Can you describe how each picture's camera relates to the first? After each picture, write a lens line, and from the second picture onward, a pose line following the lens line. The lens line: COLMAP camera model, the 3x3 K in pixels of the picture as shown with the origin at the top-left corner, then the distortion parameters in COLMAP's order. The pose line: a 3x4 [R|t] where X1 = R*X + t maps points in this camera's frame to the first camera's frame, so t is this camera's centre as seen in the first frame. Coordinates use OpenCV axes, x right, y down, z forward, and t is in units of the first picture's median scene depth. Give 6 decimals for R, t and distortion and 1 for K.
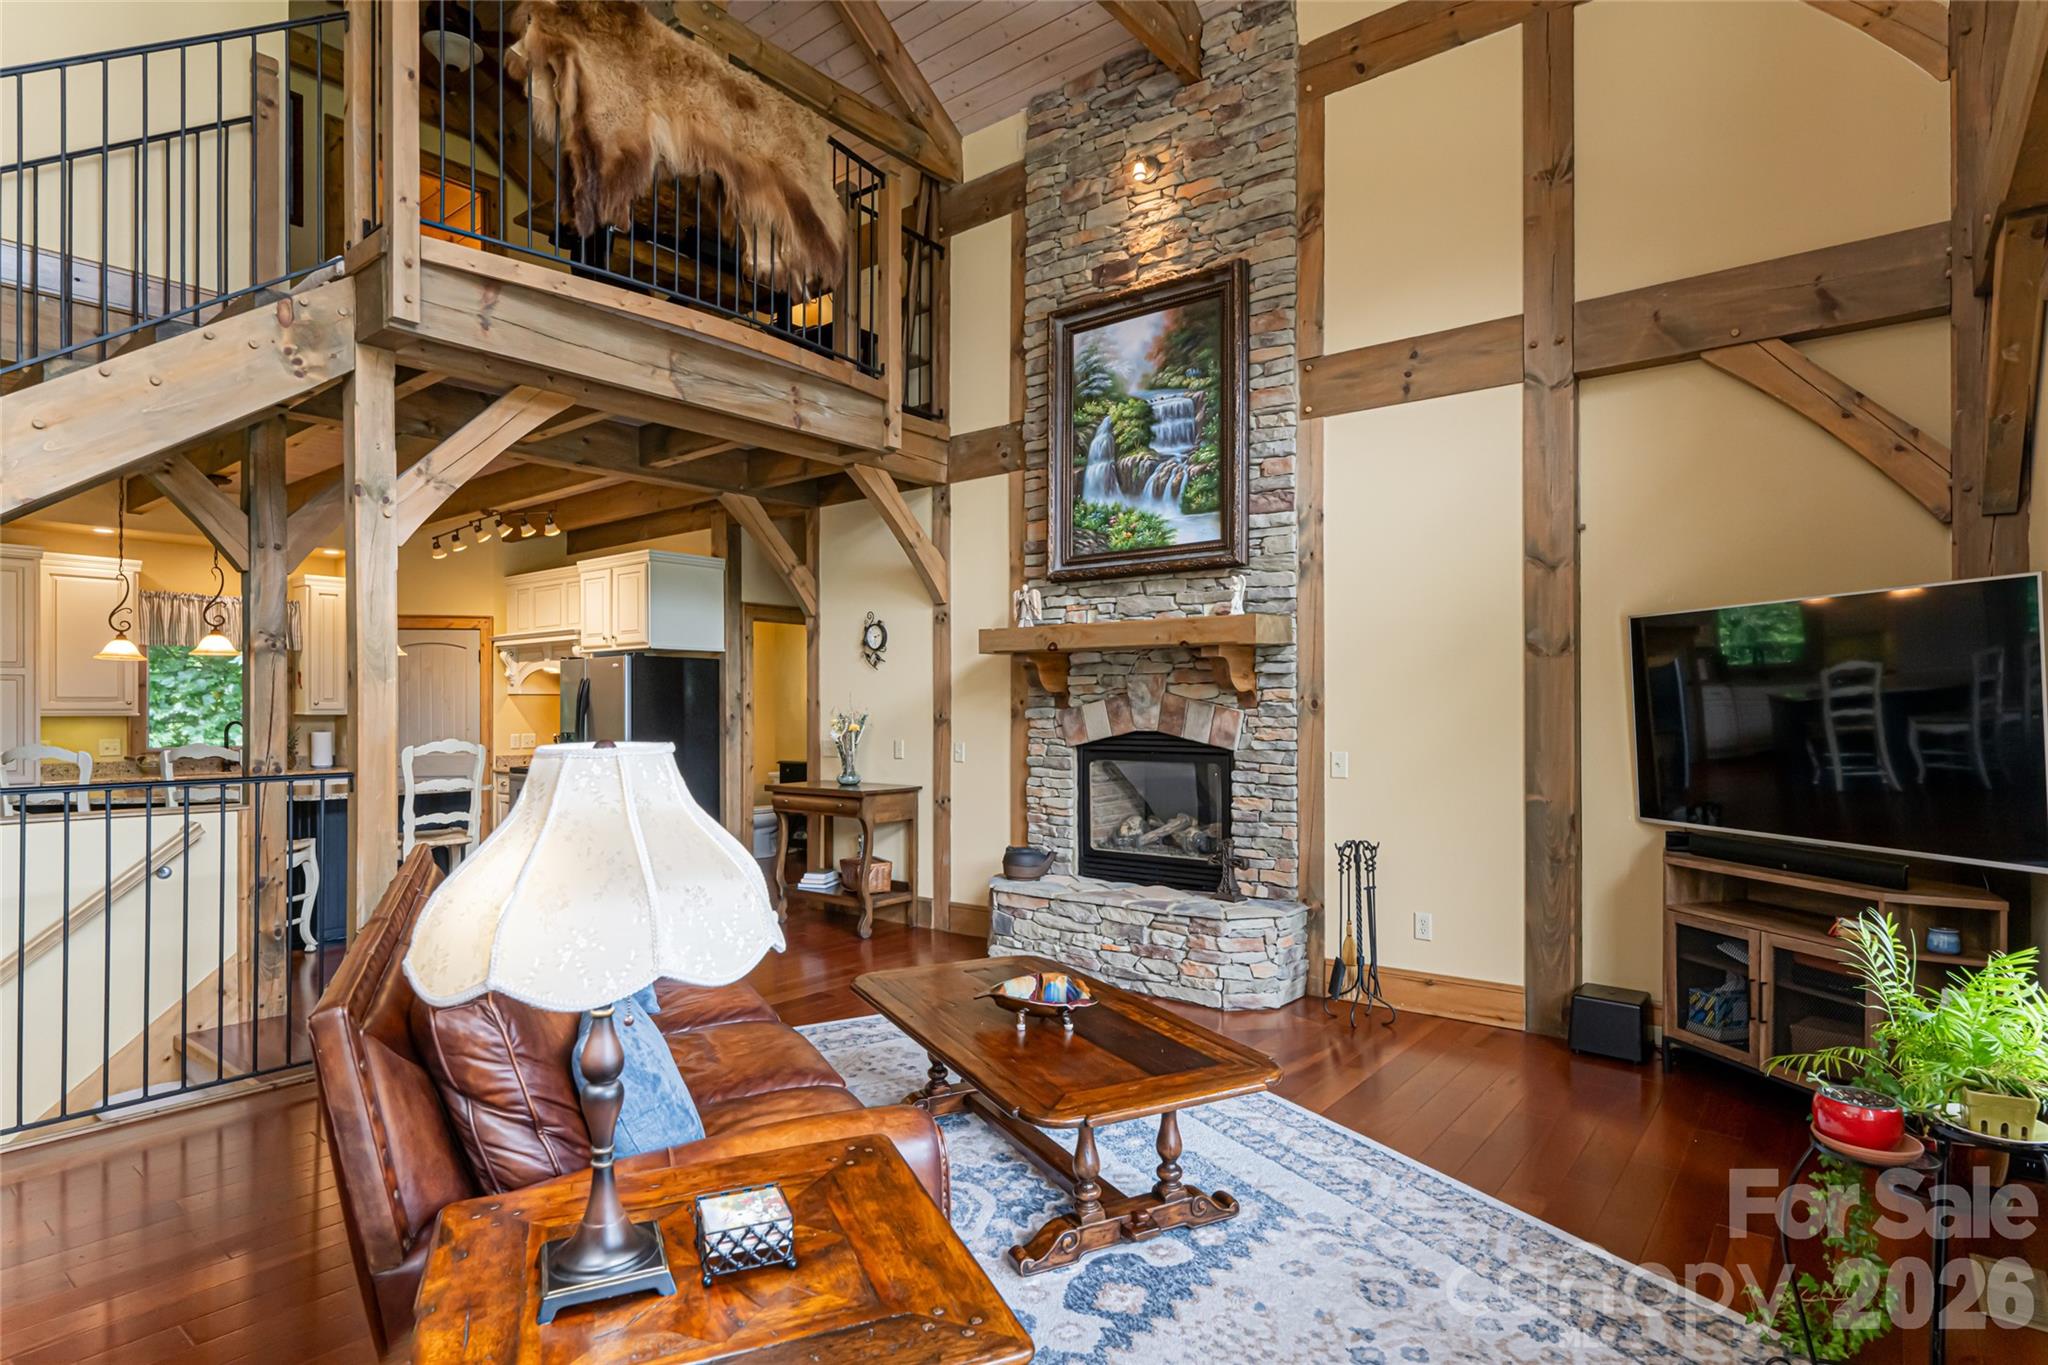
lens RADIAL K [[1060.9, 0, 1026.8], [0, 1060.9, 701.0], [0, 0, 1]] dist [0.000715, 0.000092]
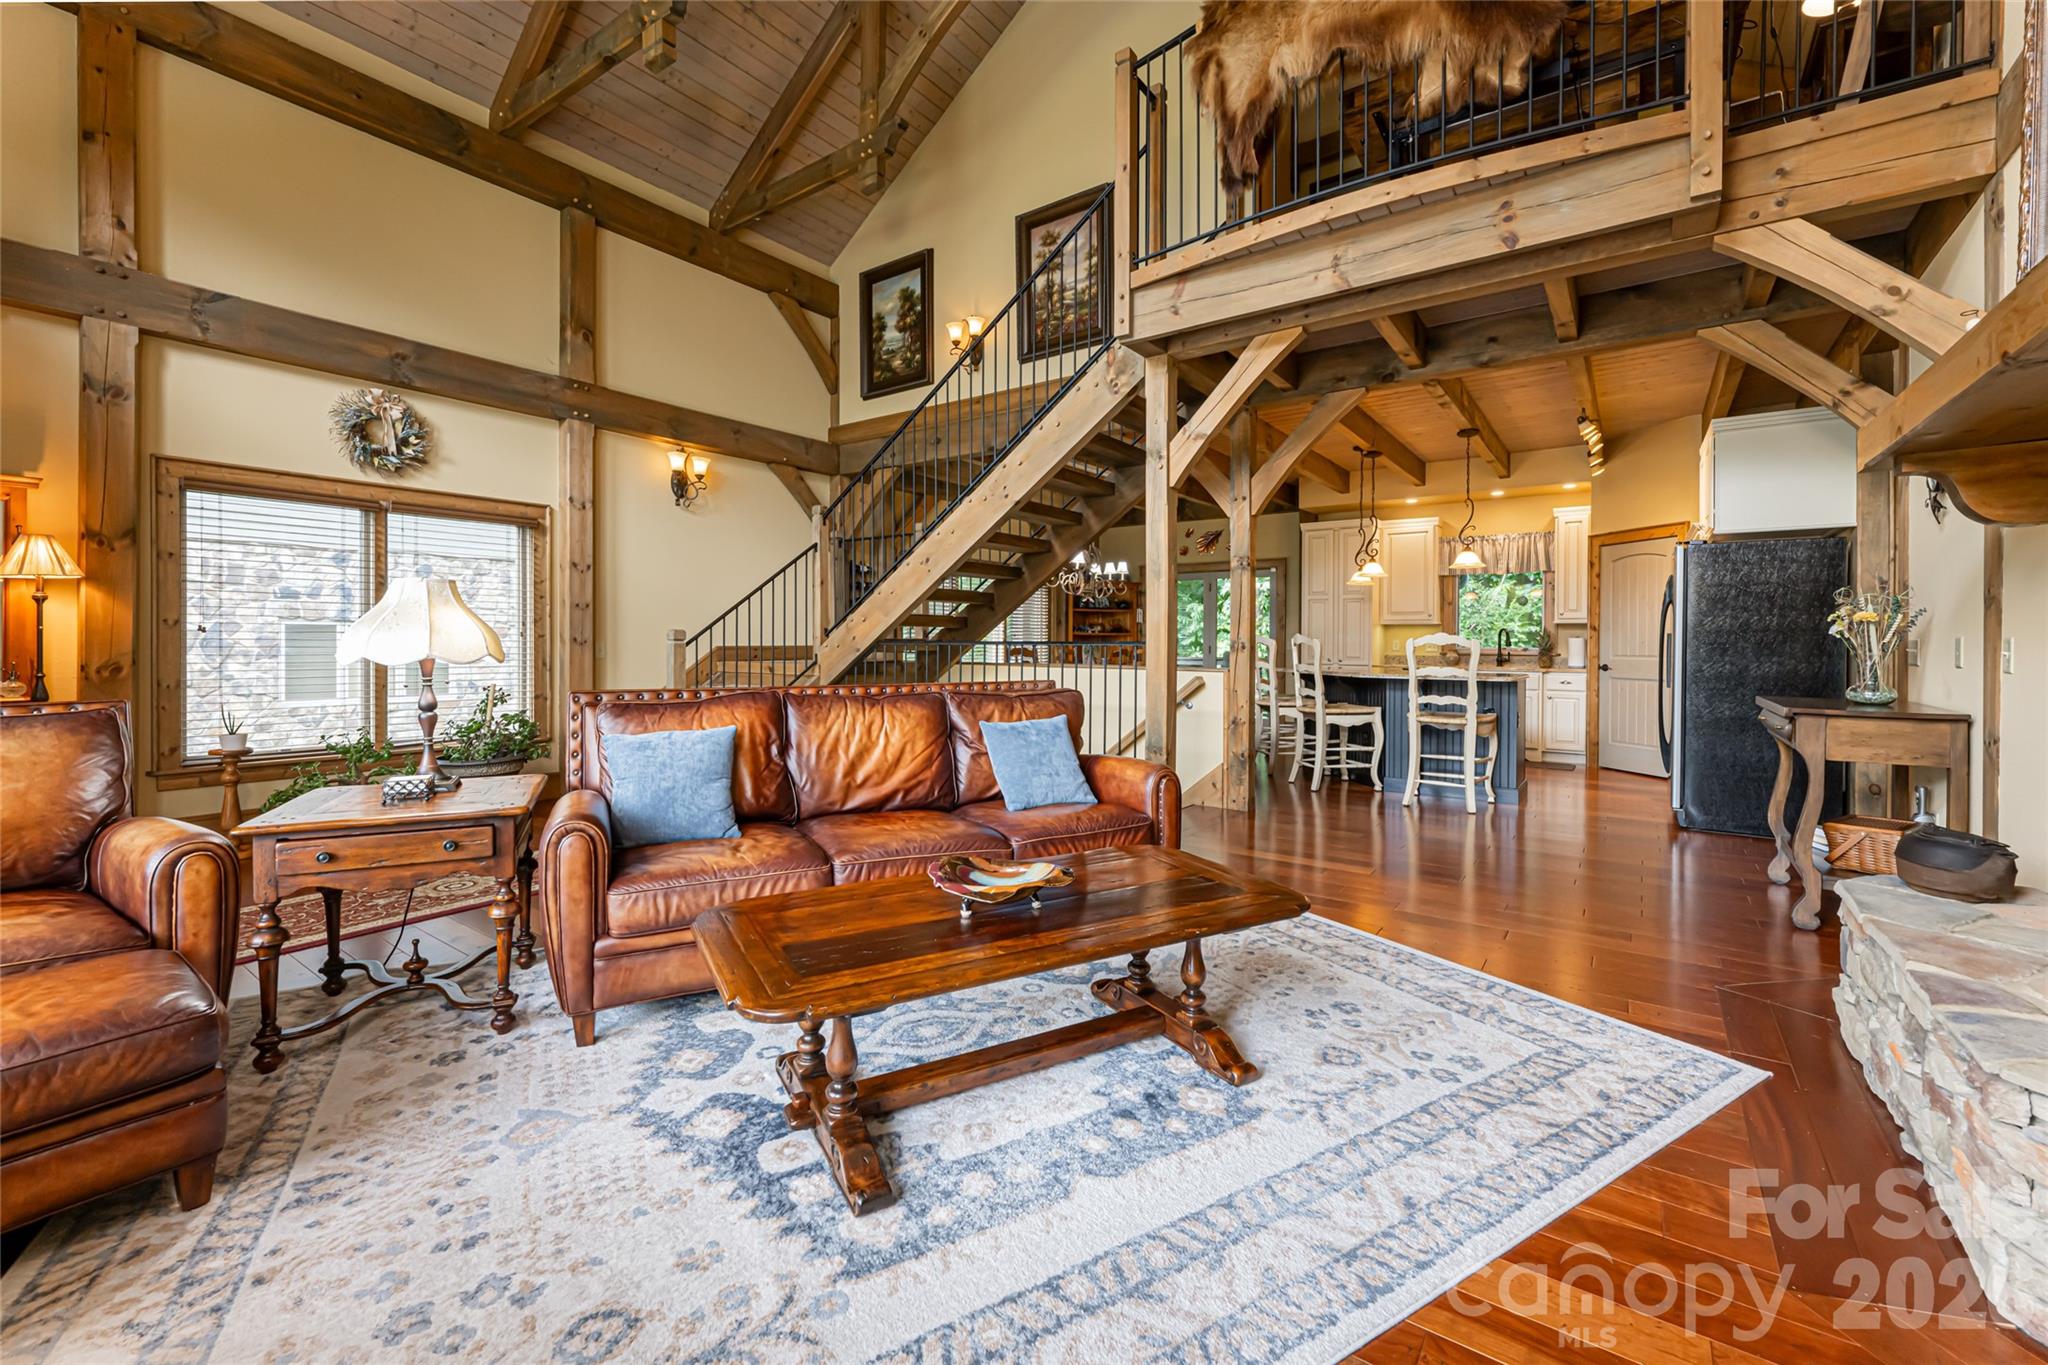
lens RADIAL K [[827.6, 0, 1023.3], [0, 827.6, 643.5], [0, 0, 1]] dist [-0.000756, -0.000200]
pose [[0.049306, 0.006214, -0.998764, 0.405929], [0.004305, 0.999970, 0.006434, 0.046340], [0.998774, -0.004617, 0.049278, 0.574362]]
